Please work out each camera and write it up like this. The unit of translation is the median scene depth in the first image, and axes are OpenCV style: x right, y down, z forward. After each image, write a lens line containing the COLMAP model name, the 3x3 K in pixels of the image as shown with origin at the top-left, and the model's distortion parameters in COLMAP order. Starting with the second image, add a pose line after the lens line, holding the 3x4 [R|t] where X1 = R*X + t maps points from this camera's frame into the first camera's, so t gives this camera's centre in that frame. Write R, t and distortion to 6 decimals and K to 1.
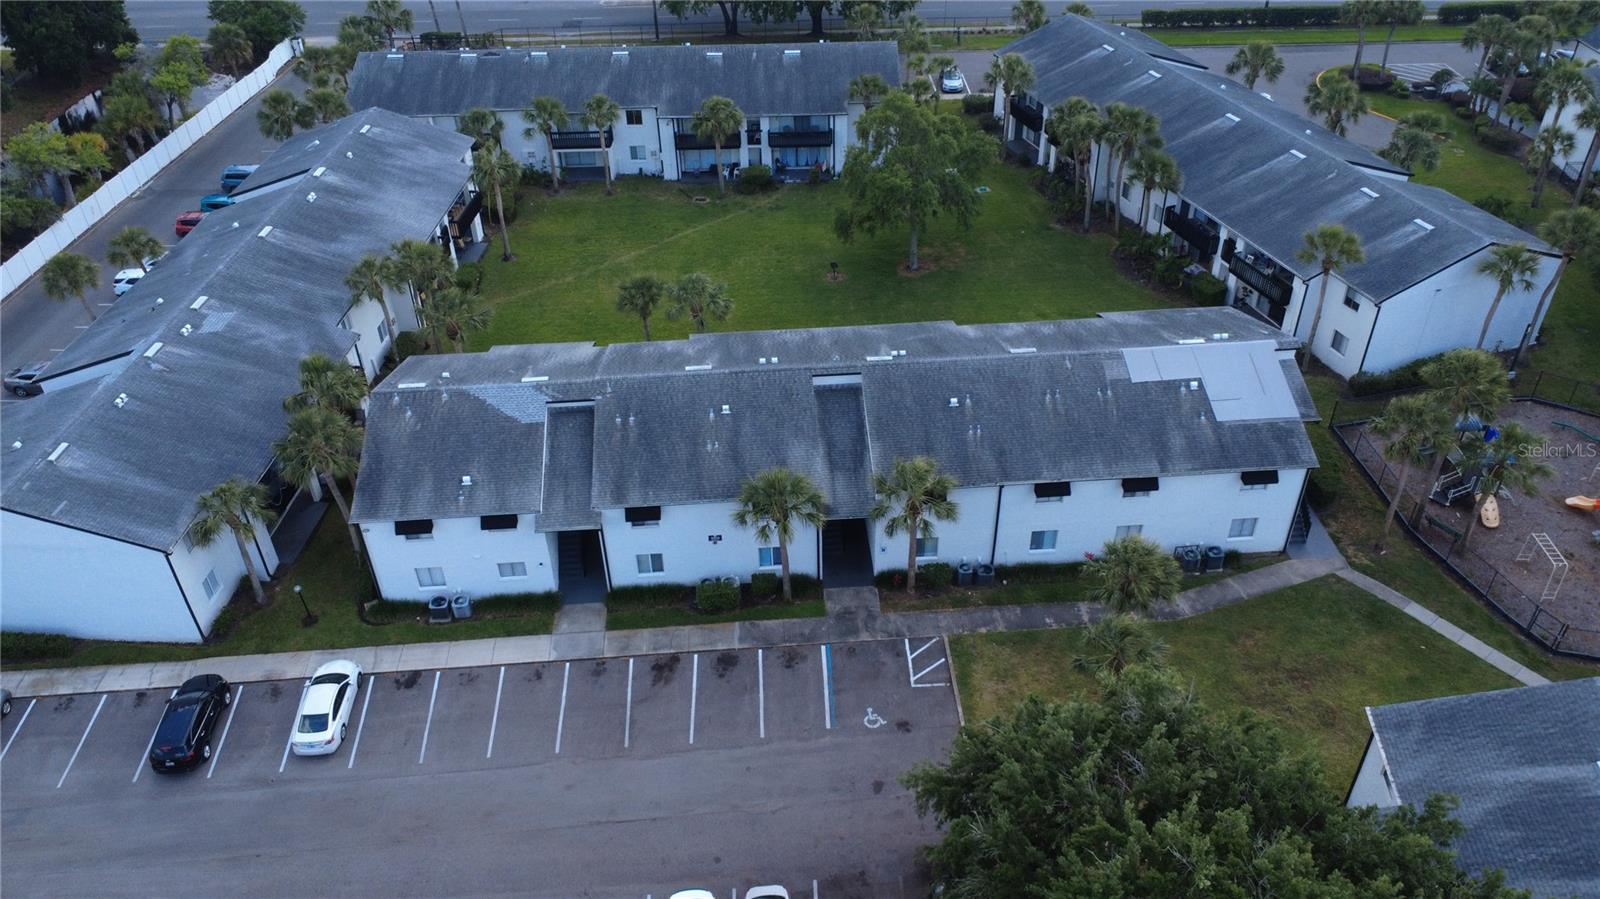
lens RADIAL K [[1195.4, 0, 800.0], [0, 1195.4, 449.5], [0, 0, 1]] dist [0.005730, -0.002587]
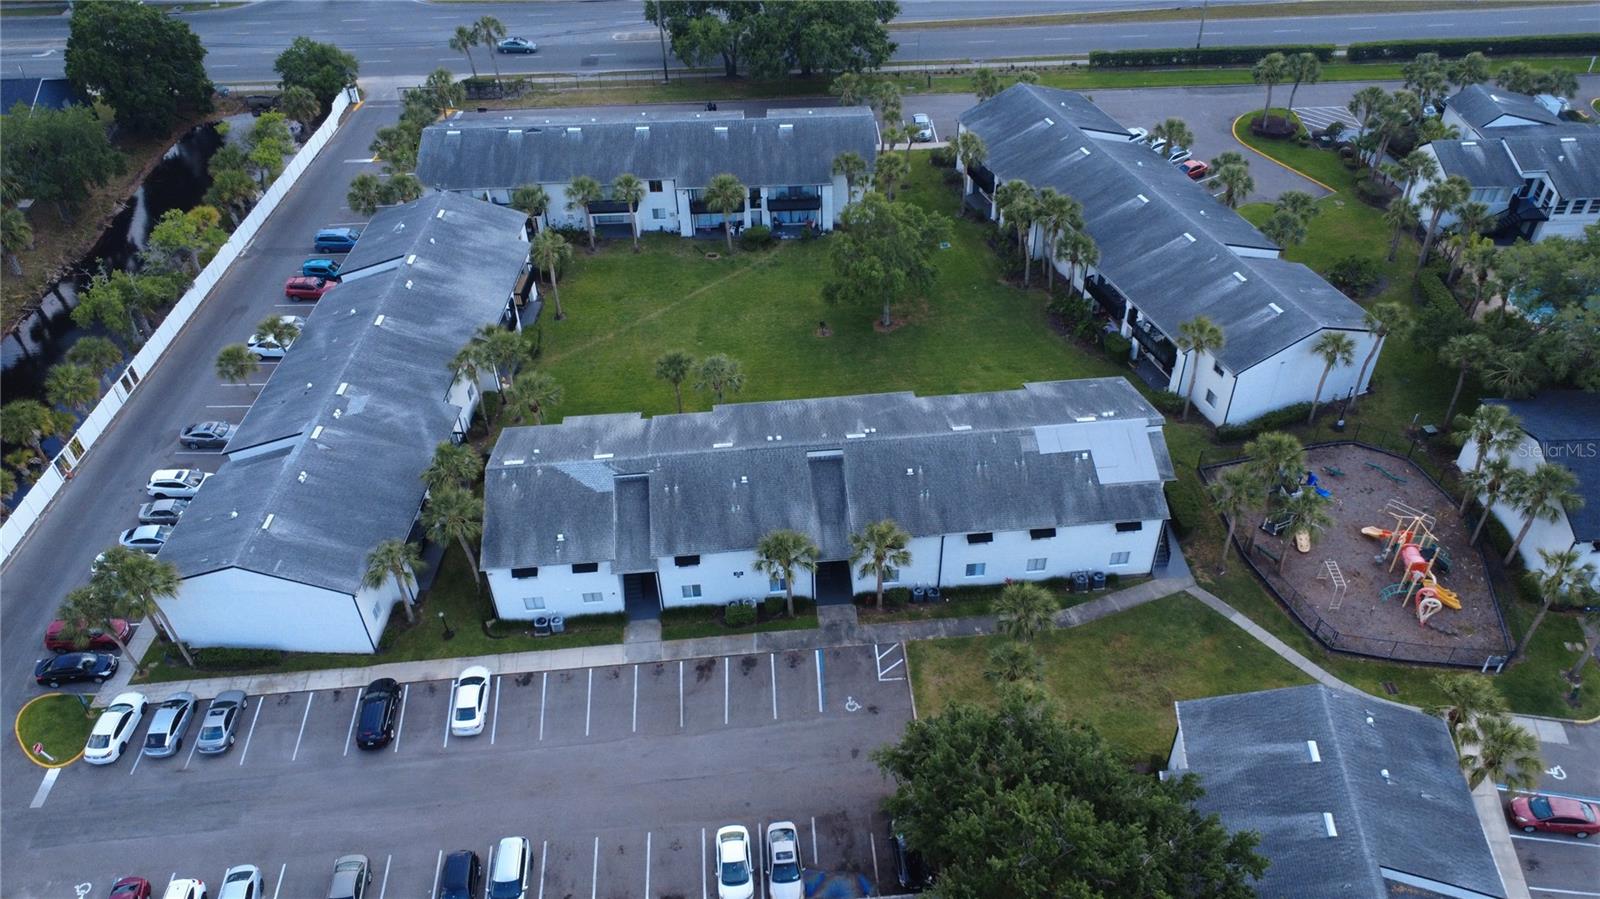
lens RADIAL K [[1195.4, 0, 800.0], [0, 1195.4, 449.5], [0, 0, 1]] dist [0.005730, -0.002587]
pose [[0.999910, -0.012318, 0.005308, -0.004796], [0.011869, 0.996914, 0.077595, -0.173078], [-0.006247, -0.077525, 0.996971, -0.368609]]
